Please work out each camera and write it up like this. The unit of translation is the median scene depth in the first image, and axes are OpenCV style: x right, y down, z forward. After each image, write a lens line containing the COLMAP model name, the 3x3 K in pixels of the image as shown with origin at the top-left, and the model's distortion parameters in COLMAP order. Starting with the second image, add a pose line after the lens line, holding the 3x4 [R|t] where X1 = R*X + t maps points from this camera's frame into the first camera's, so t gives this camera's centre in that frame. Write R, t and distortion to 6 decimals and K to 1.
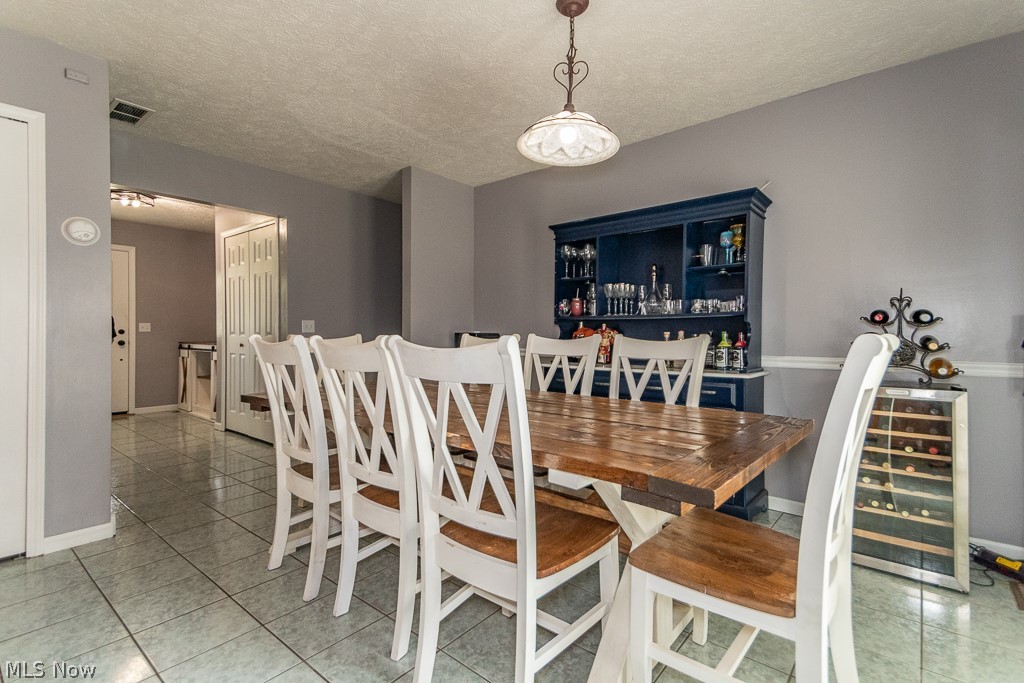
lens RADIAL K [[467.6, 0, 514.5], [0, 467.6, 335.1], [0, 0, 1]] dist [0.049585, -0.000091]
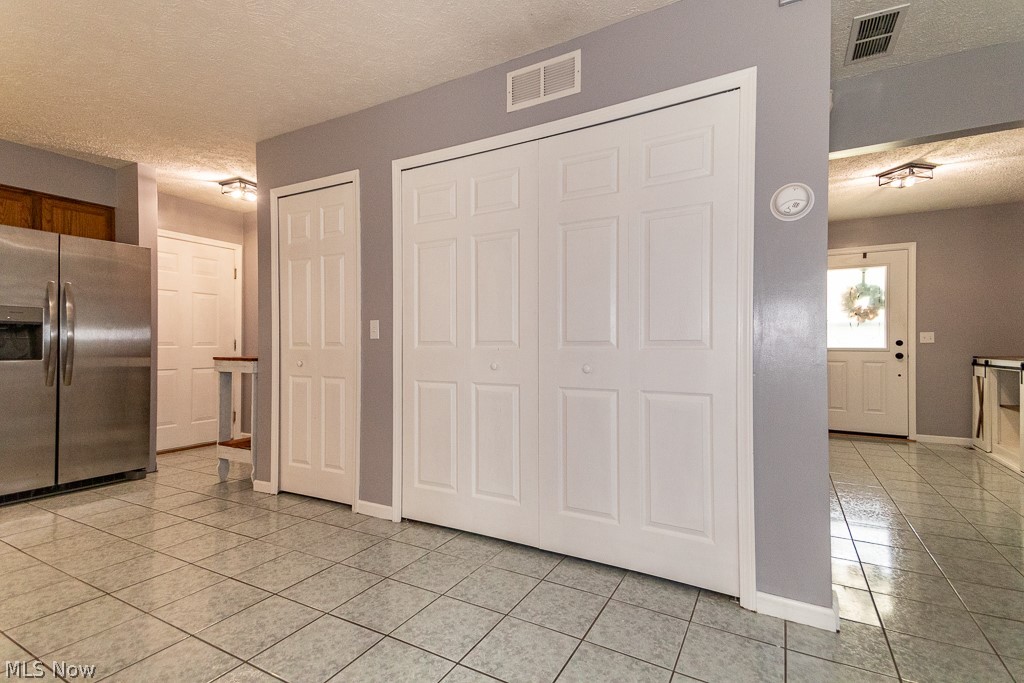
lens RADIAL K [[489.9, 0, 512.0], [0, 489.9, 341.5], [0, 0, 1]] dist [0.018286, -0.000275]
pose [[0.193090, -0.009517, -0.981135, -0.119094], [-0.006587, 0.999918, -0.010996, 0.007644], [0.981159, 0.008586, 0.193012, 0.227240]]
